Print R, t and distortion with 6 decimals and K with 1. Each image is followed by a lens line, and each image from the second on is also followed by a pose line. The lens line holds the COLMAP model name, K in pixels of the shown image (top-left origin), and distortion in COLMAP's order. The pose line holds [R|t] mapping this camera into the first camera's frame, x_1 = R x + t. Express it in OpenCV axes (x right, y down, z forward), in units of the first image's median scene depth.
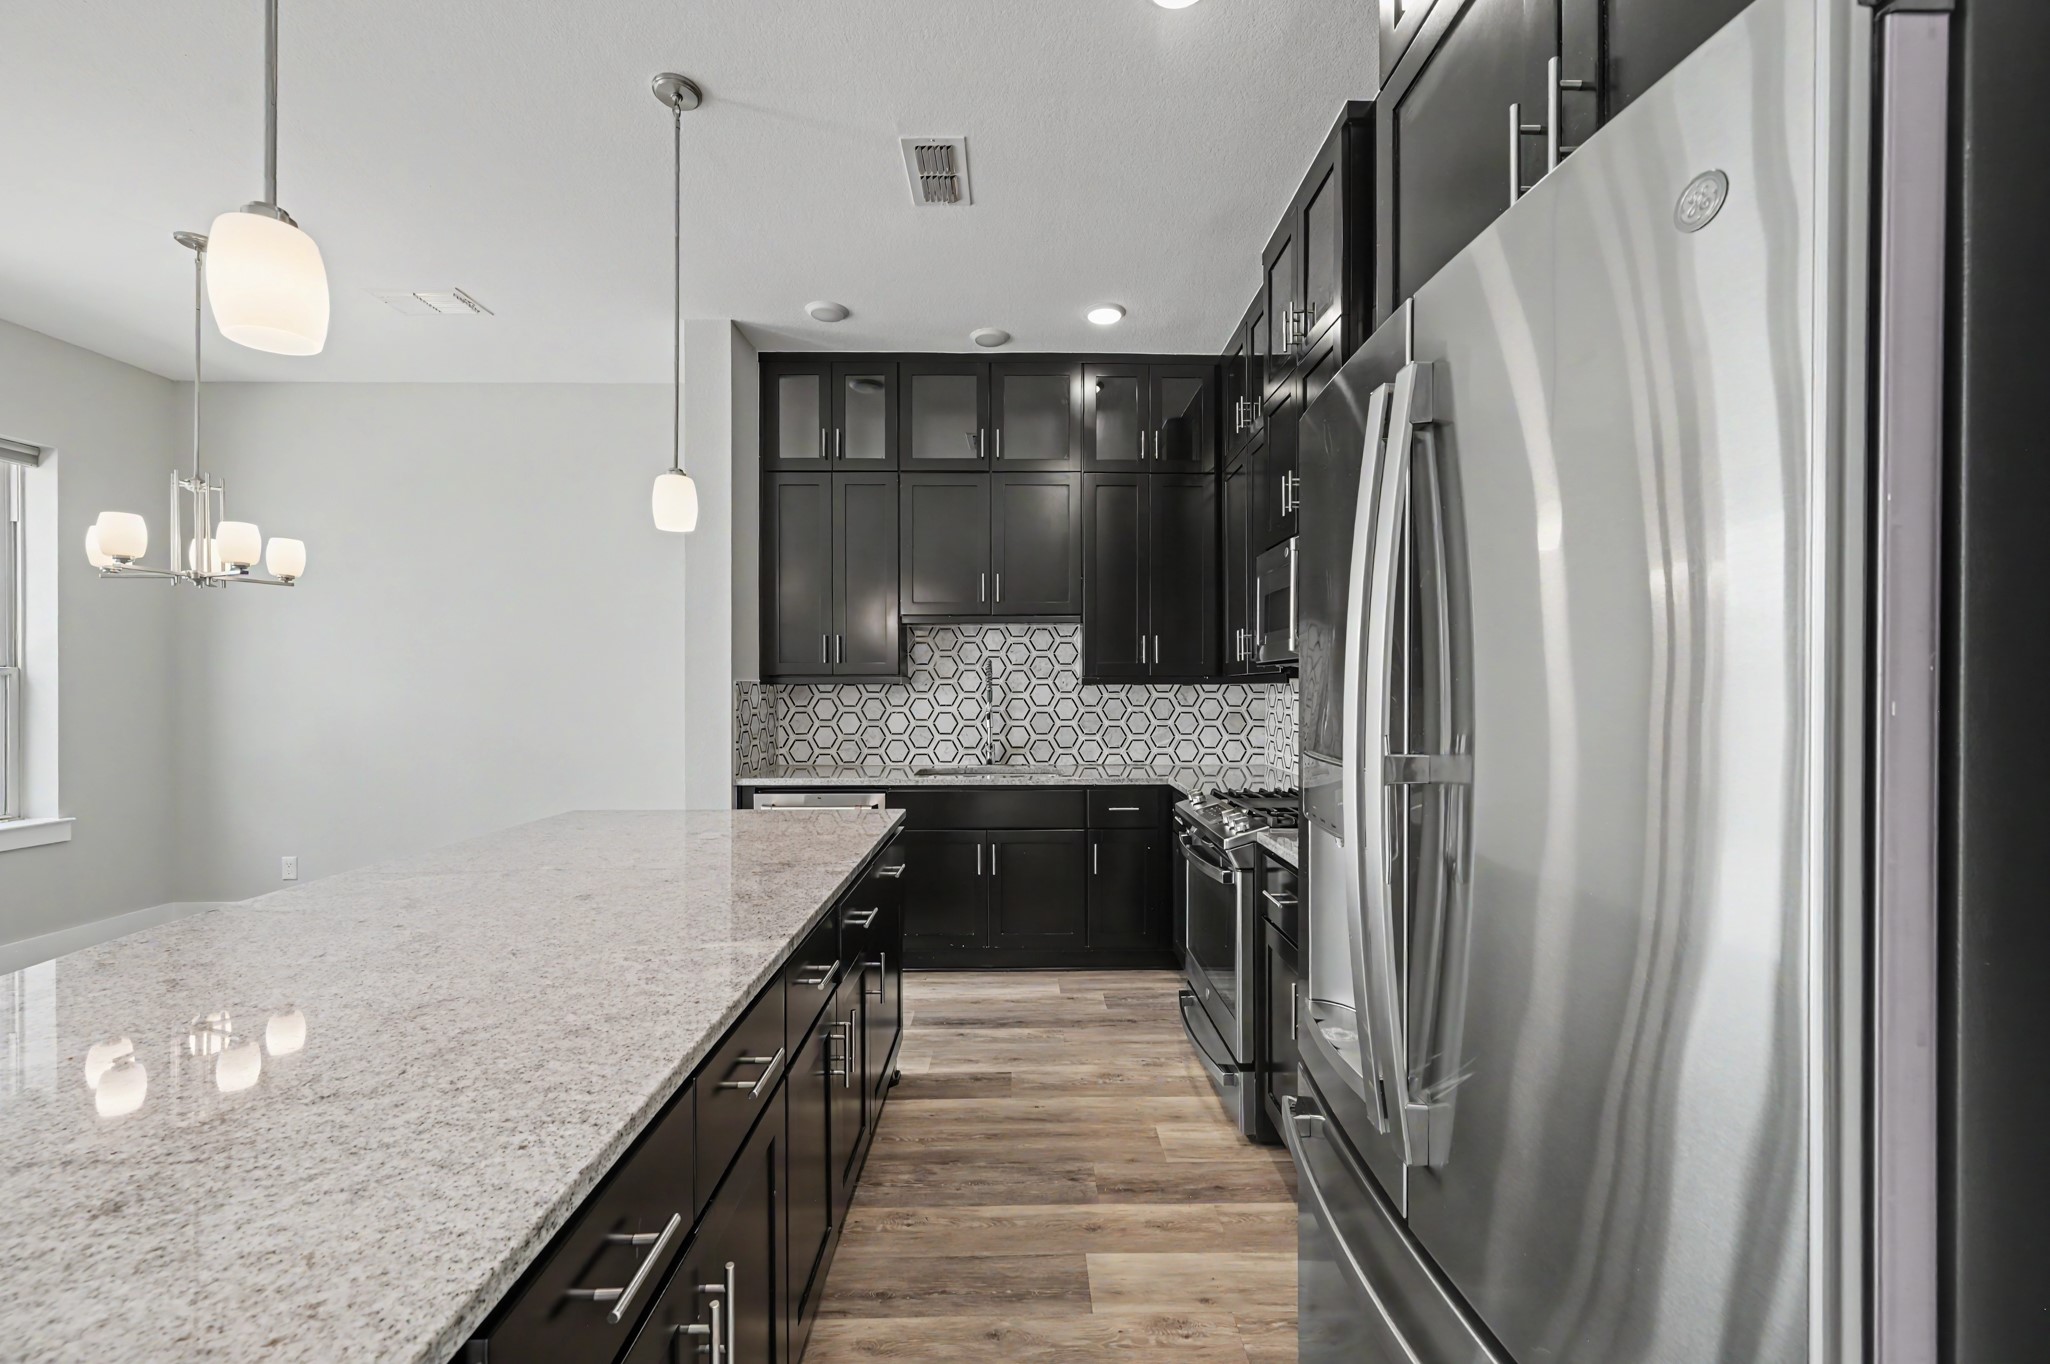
lens RADIAL K [[816.5, 0, 1025.6], [0, 816.5, 690.9], [0, 0, 1]] dist [0.000646, 0.000217]
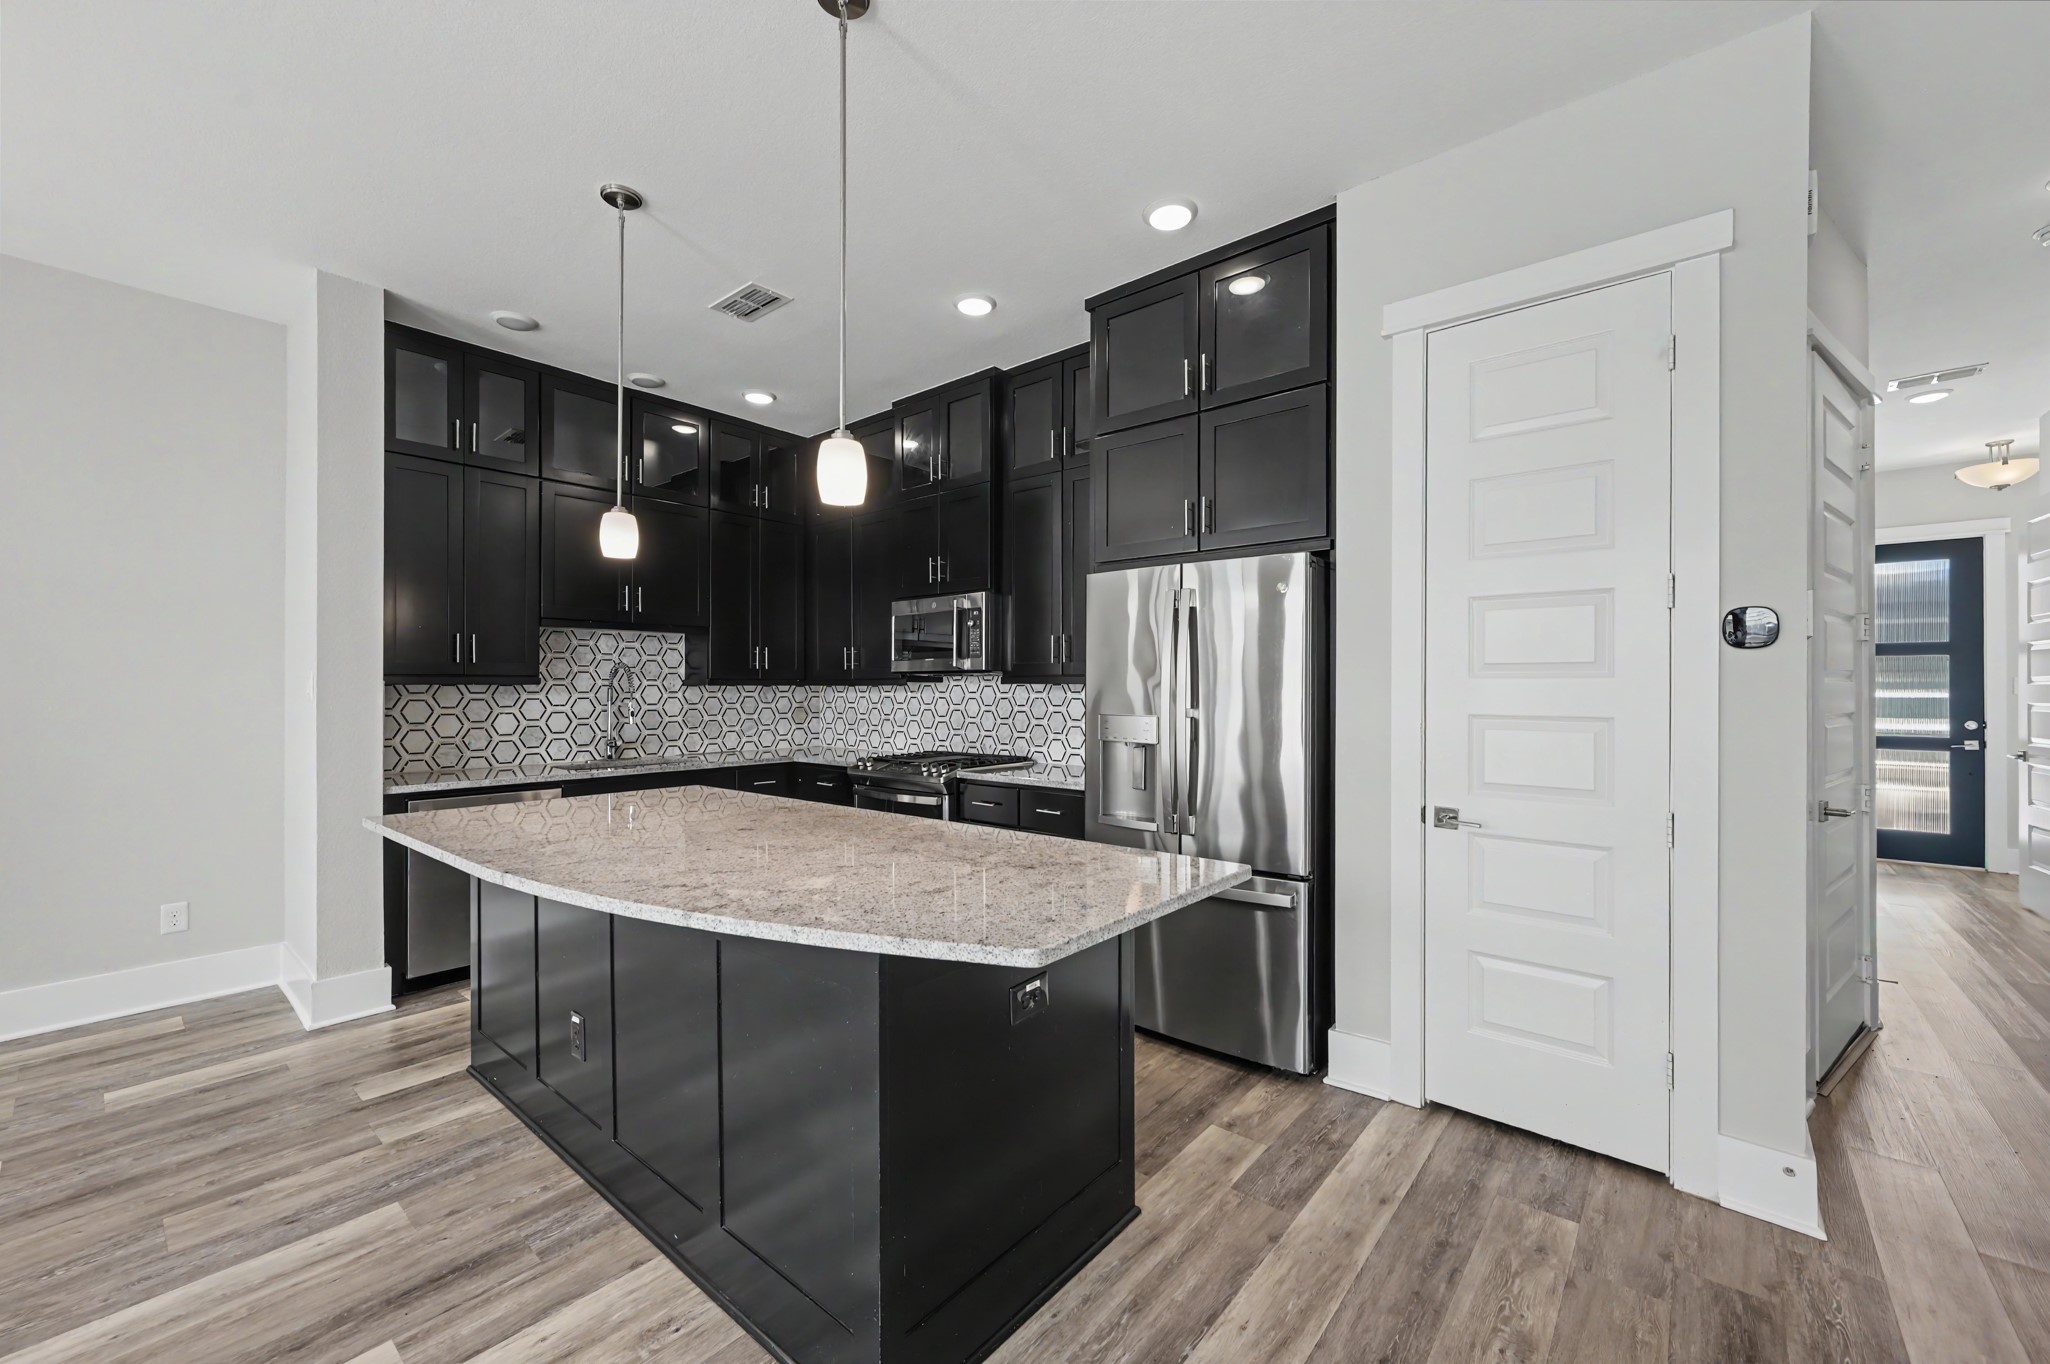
lens RADIAL K [[816.5, 0, 1027.0], [0, 816.5, 681.1], [0, 0, 1]] dist [0.000646, 0.000217]
pose [[0.655386, 0.006816, 0.755263, -0.498951], [0.003875, 0.999916, -0.012387, 0.002230], [-0.755284, 0.011045, 0.655305, -0.126509]]
